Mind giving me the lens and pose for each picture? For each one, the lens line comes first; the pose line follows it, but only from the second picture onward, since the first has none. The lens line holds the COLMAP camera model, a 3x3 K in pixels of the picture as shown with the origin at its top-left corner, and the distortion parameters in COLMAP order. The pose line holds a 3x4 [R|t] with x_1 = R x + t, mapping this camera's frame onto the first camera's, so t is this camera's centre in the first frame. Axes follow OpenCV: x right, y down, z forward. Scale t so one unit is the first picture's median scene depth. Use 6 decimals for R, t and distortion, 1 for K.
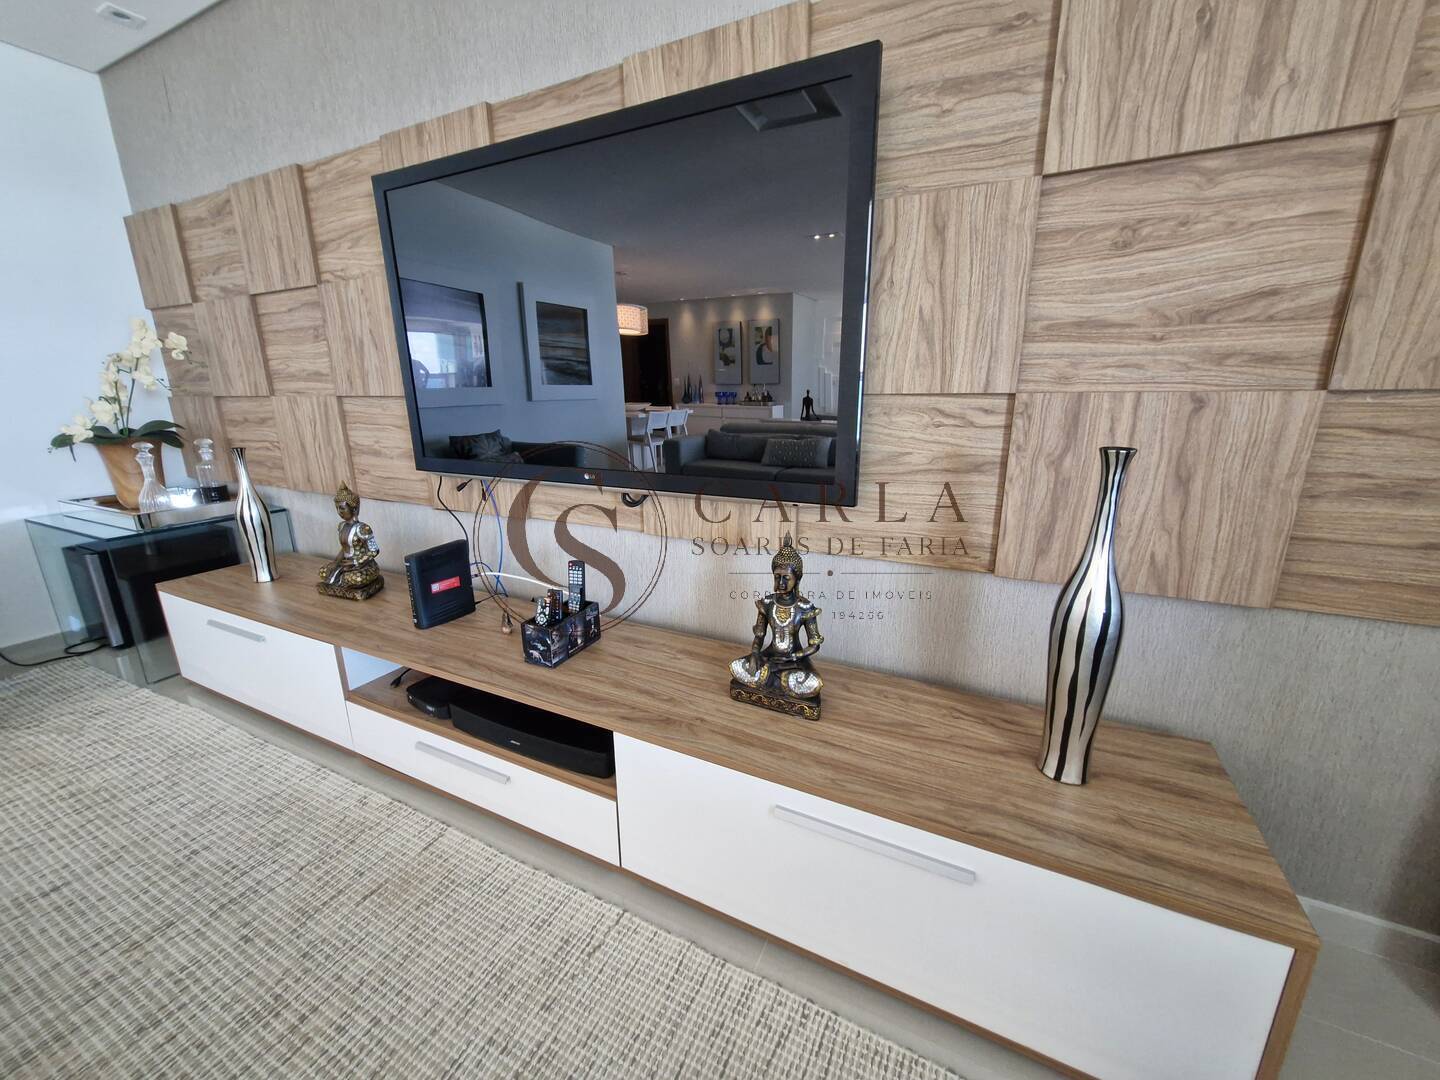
lens RADIAL K [[567.8, 0, 718.8], [0, 567.8, 539.5], [0, 0, 1]] dist [0.000475, 0.000250]
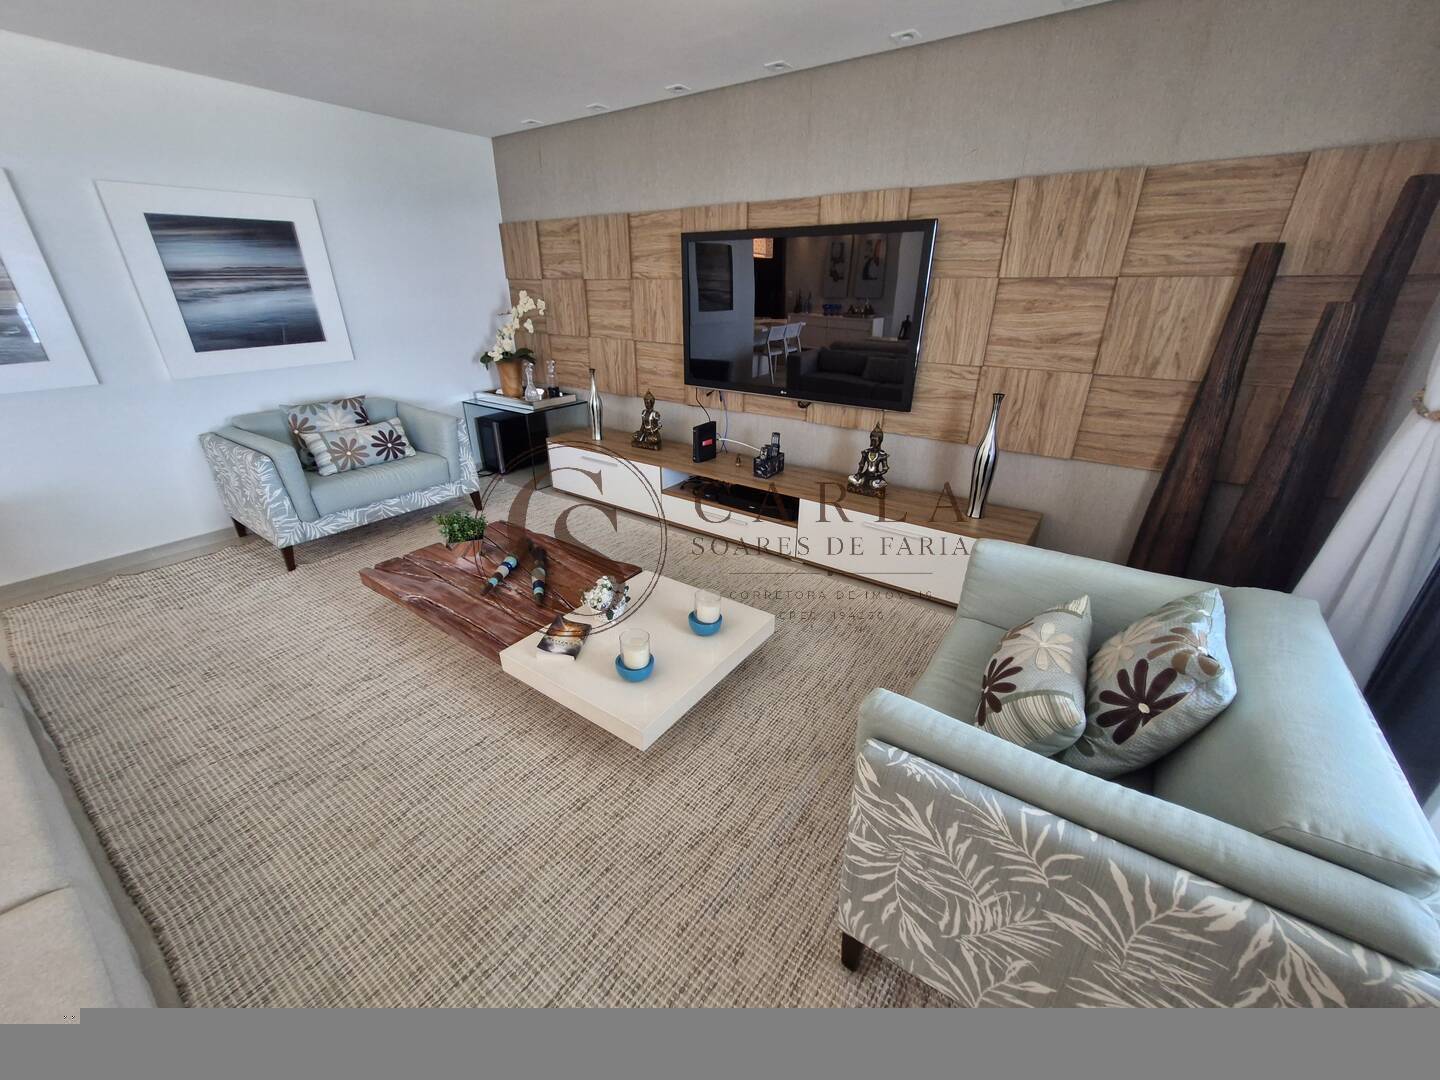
lens RADIAL K [[567.8, 0, 716.2], [0, 567.8, 541.7], [0, 0, 1]] dist [0.000475, 0.000250]
pose [[0.987552, 0.075202, -0.138152, -0.167676], [-0.051042, 0.983989, 0.170763, 0.100273], [0.148782, -0.161586, 0.975579, -1.381719]]
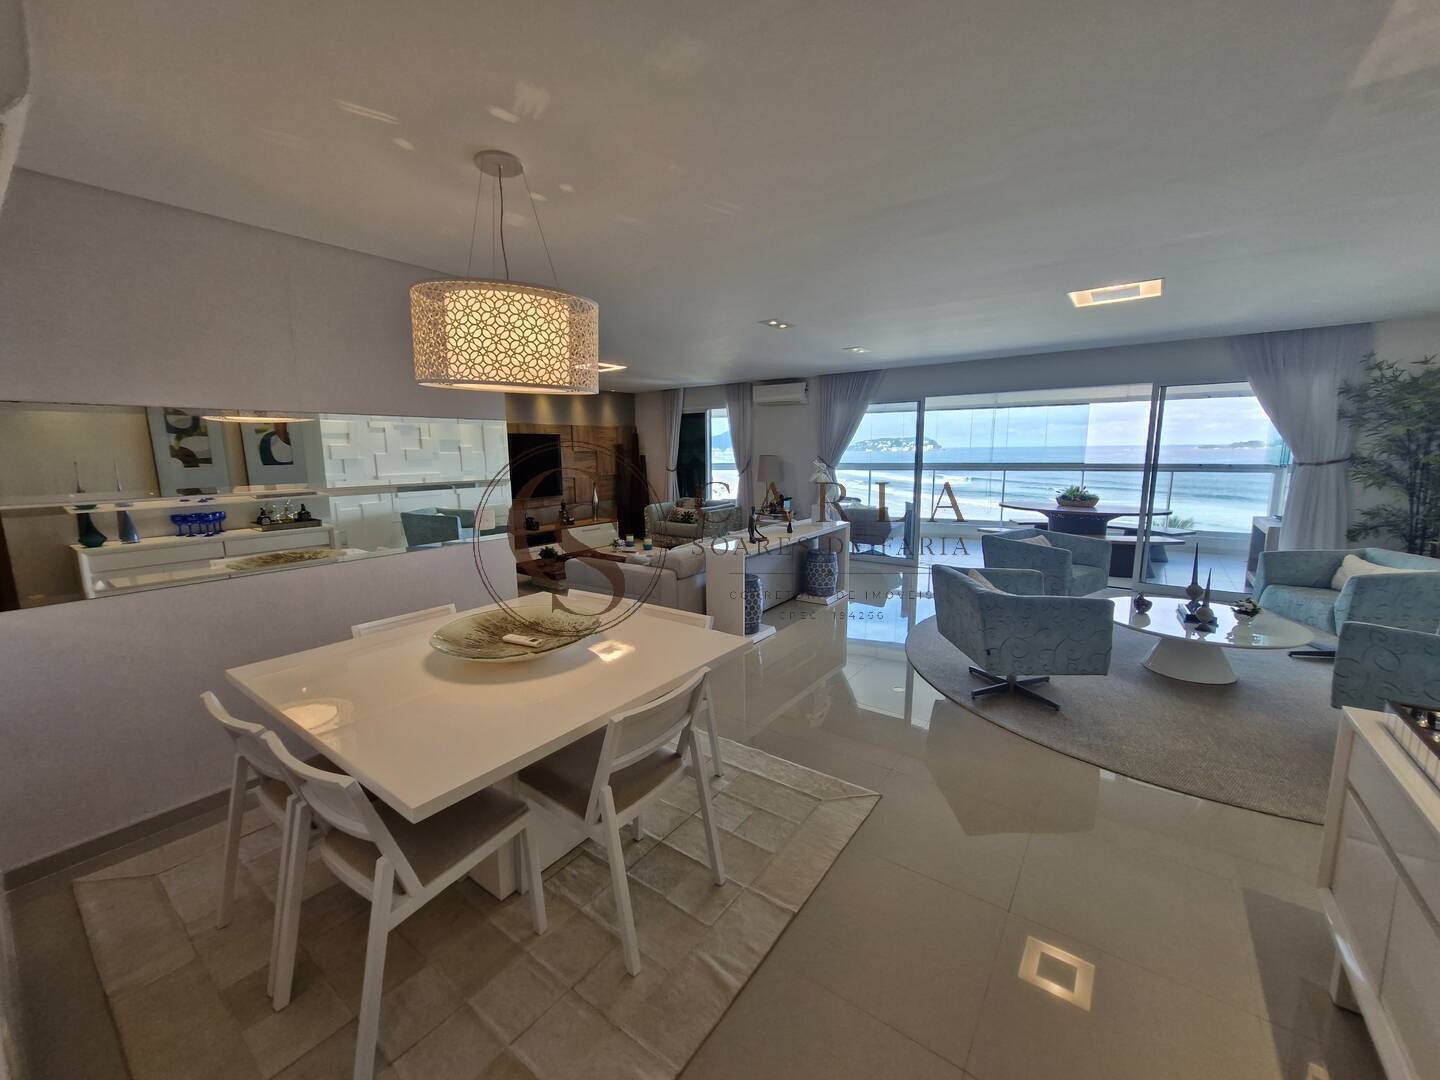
lens RADIAL K [[567.8, 0, 720.4], [0, 567.8, 539.9], [0, 0, 1]] dist [0.000475, 0.000250]
pose [[0.175033, -0.151287, 0.972870, -5.569962], [0.258505, 0.960518, 0.102857, 0.218365], [-0.950020, 0.233489, 0.207231, -1.855325]]
